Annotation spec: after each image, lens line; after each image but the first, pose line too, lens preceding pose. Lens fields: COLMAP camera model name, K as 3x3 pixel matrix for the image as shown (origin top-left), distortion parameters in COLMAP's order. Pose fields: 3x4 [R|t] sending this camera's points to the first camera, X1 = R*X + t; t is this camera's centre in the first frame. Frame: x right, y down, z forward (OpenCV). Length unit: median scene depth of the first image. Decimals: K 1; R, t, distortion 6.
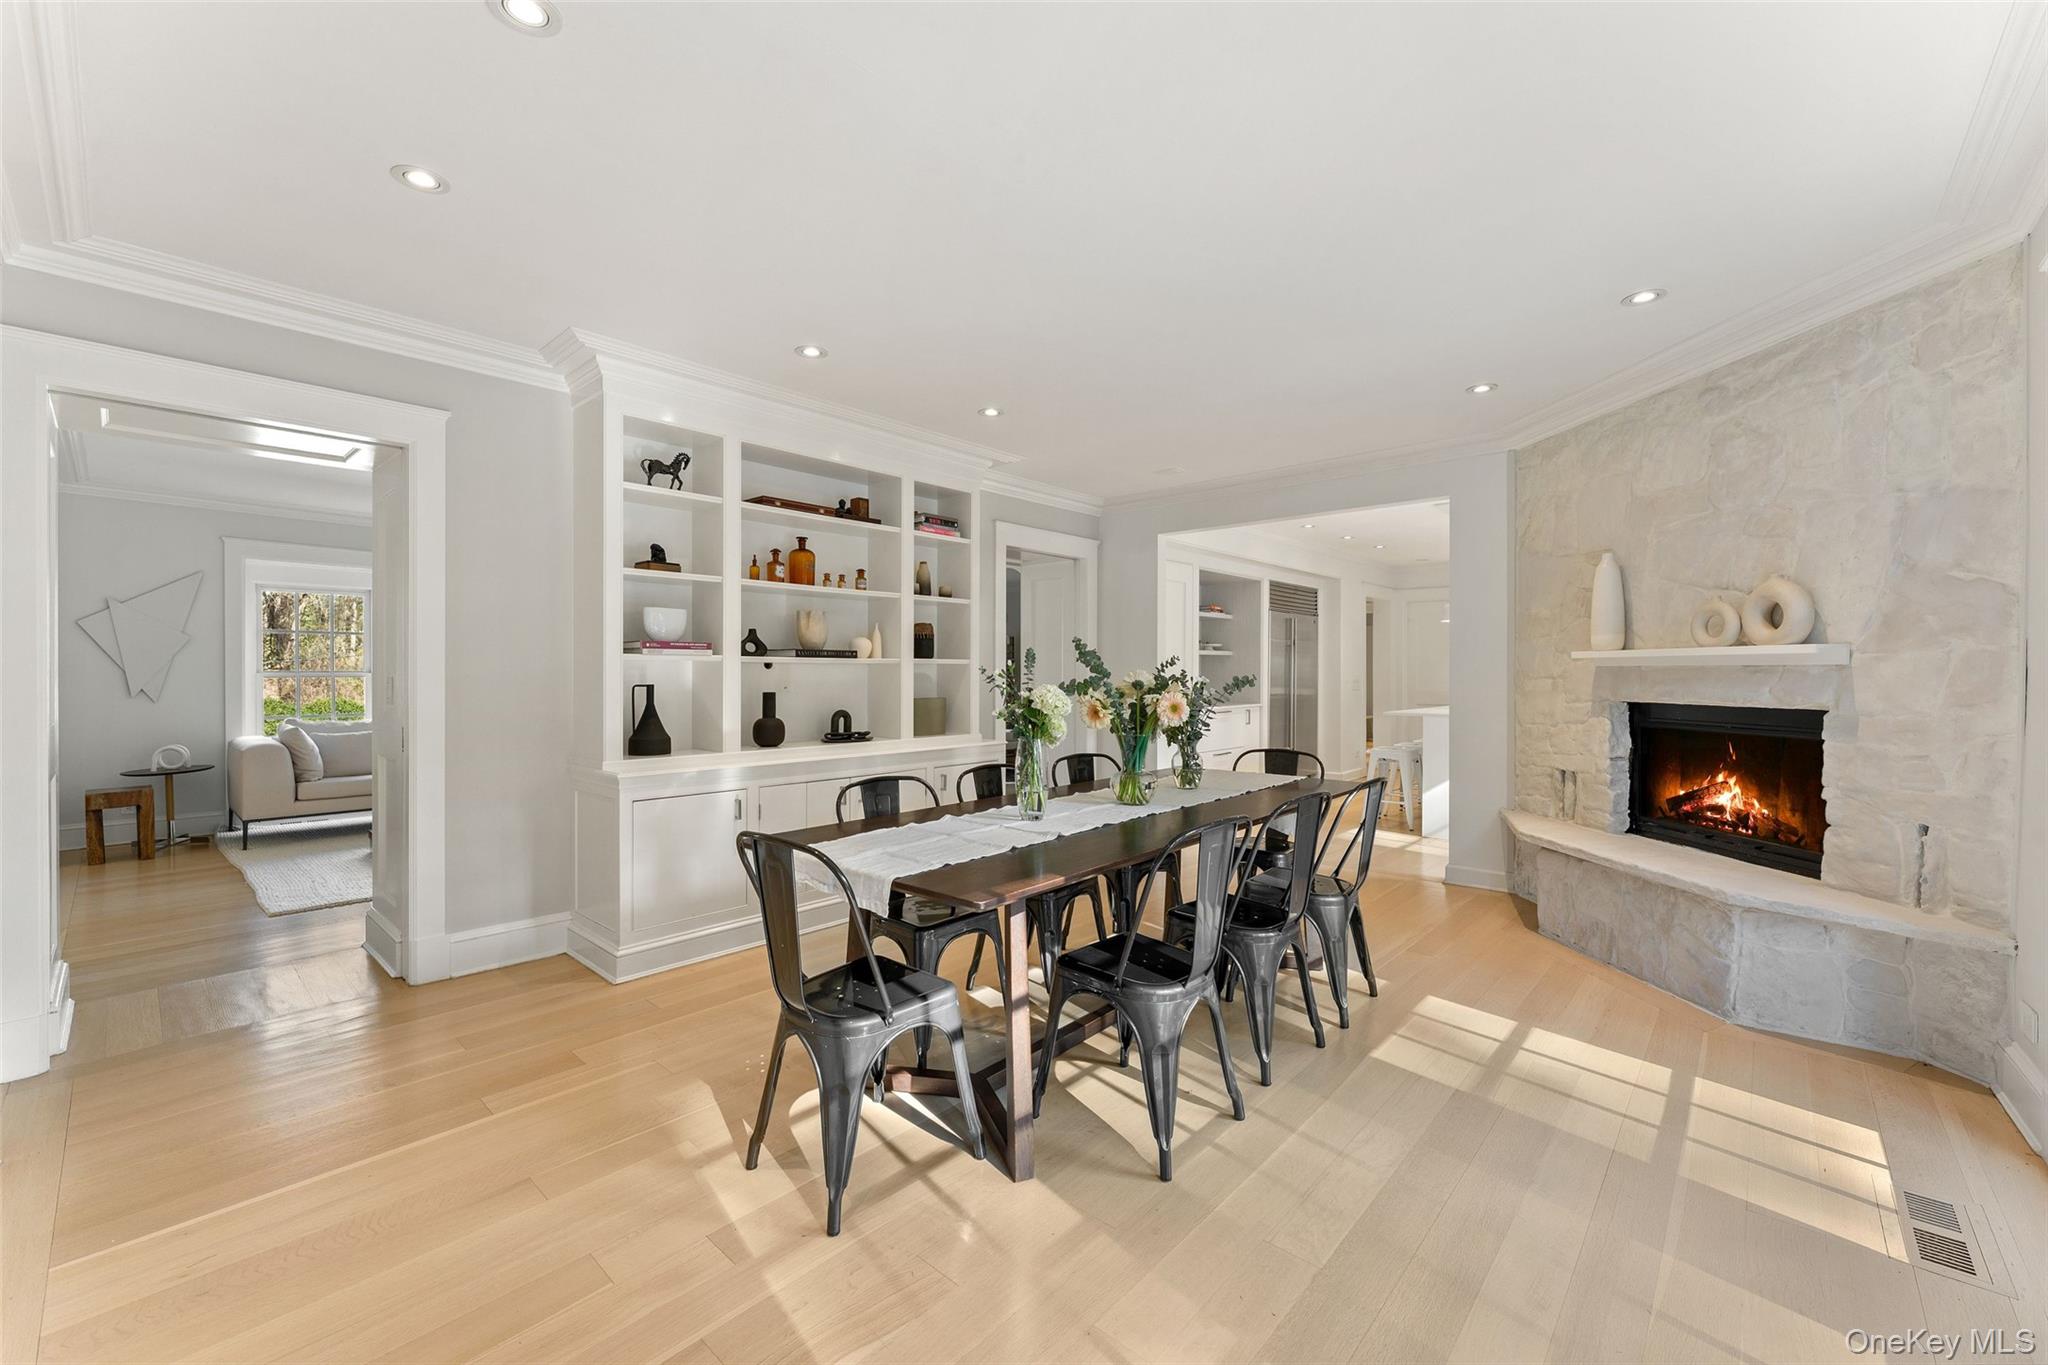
lens RADIAL K [[818.0, 0, 1025.5], [0, 818.0, 681.2], [0, 0, 1]] dist [0.008466, 0.000972]
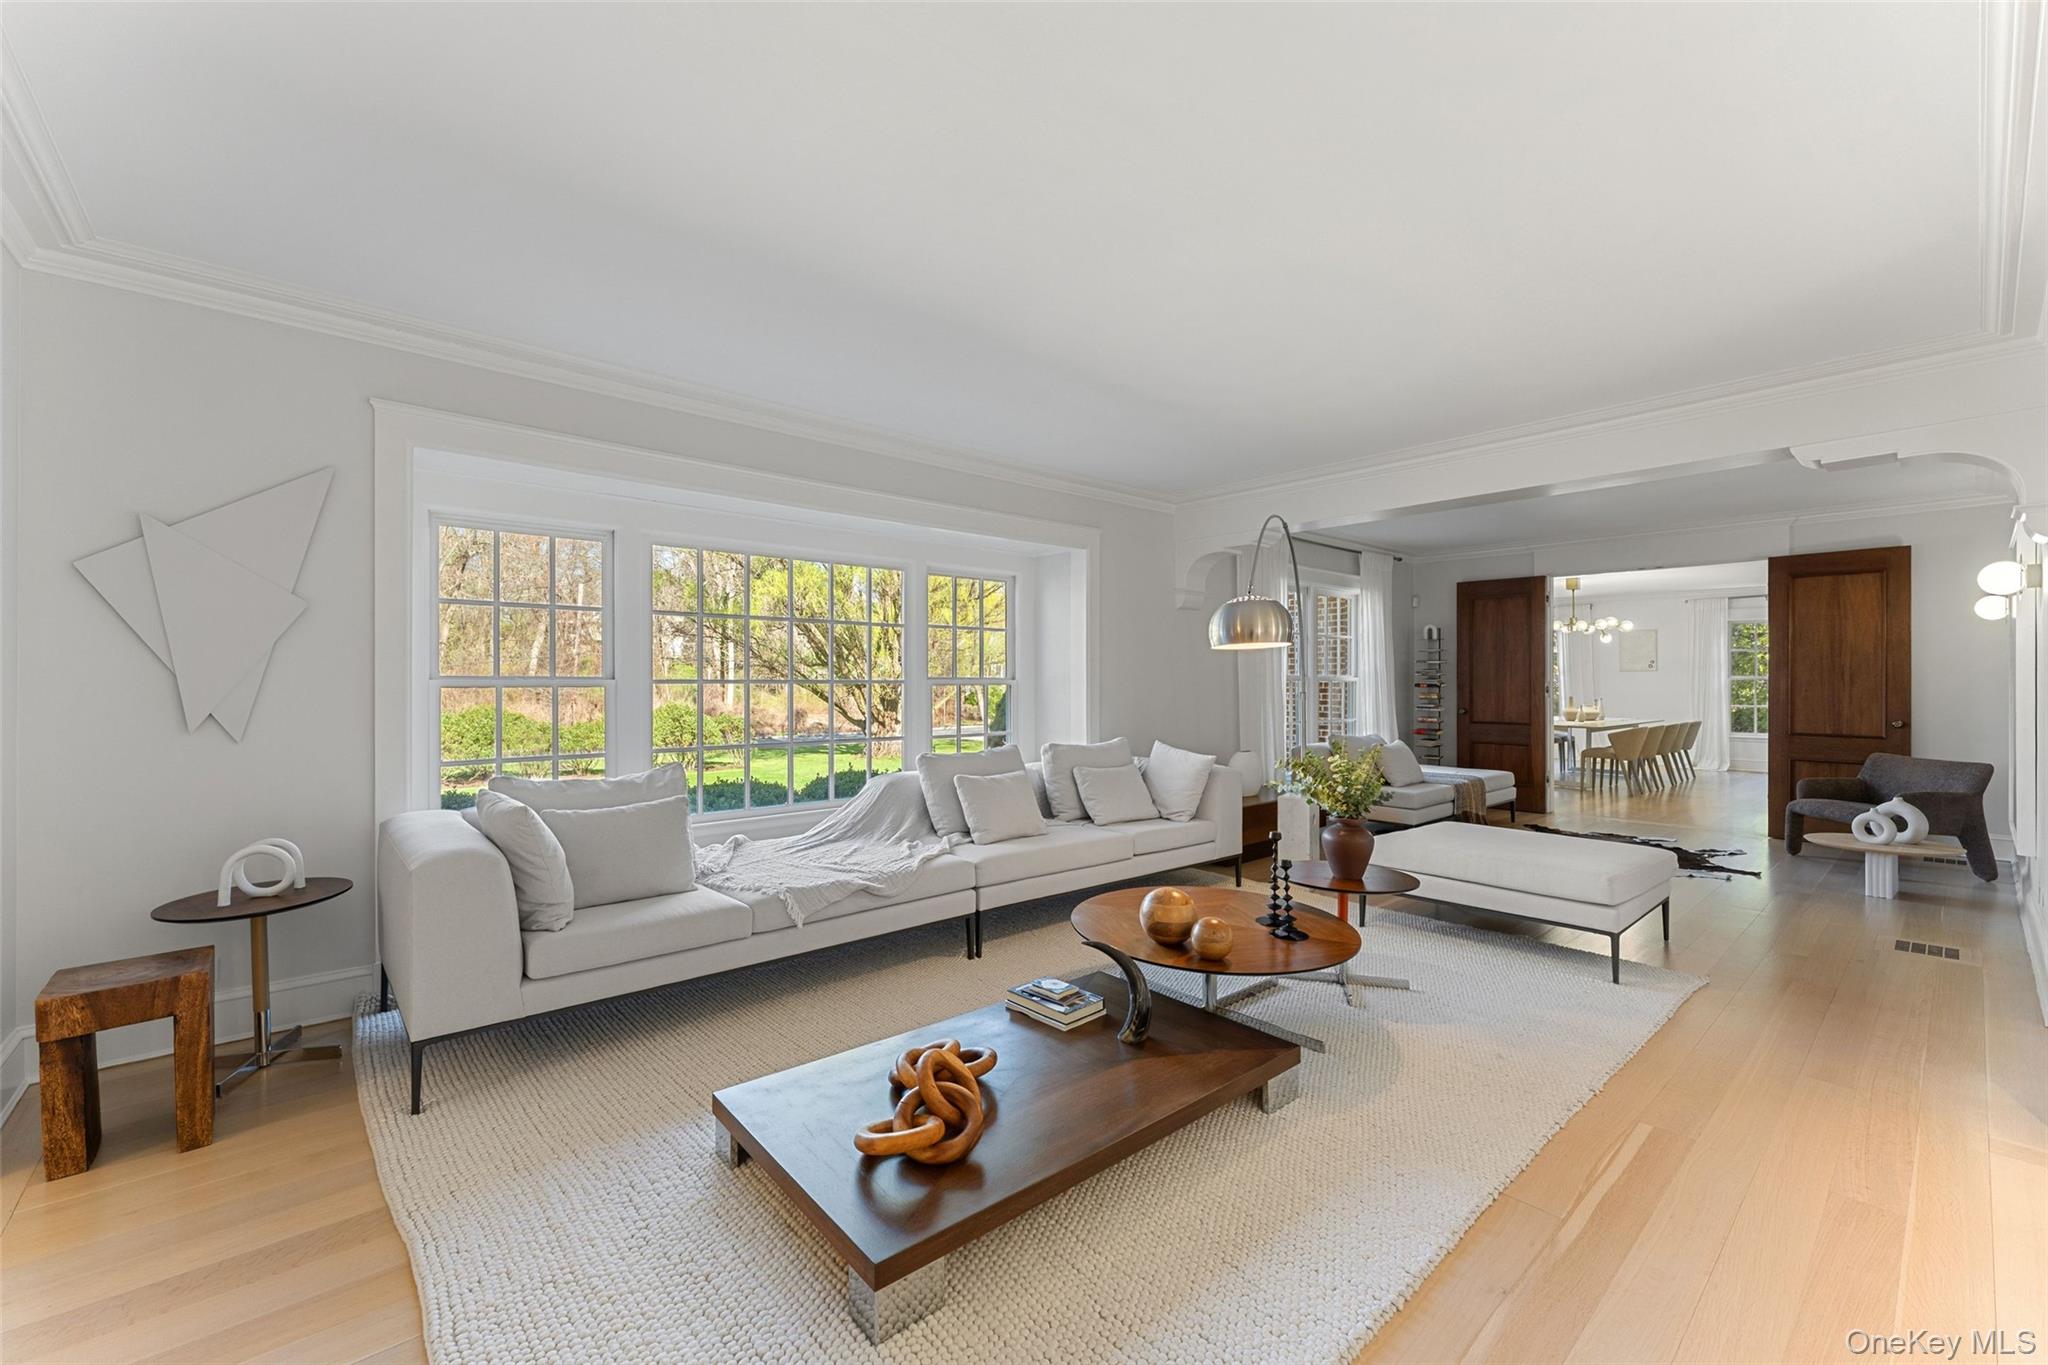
lens RADIAL K [[818.0, 0, 1023.8], [0, 818.0, 668.8], [0, 0, 1]] dist [0.008466, 0.000972]
pose [[0.995636, -0.001578, -0.093309, -0.583132], [0.000435, 0.999925, -0.012264, -0.009466], [0.093322, 0.012170, 0.995562, 0.594556]]
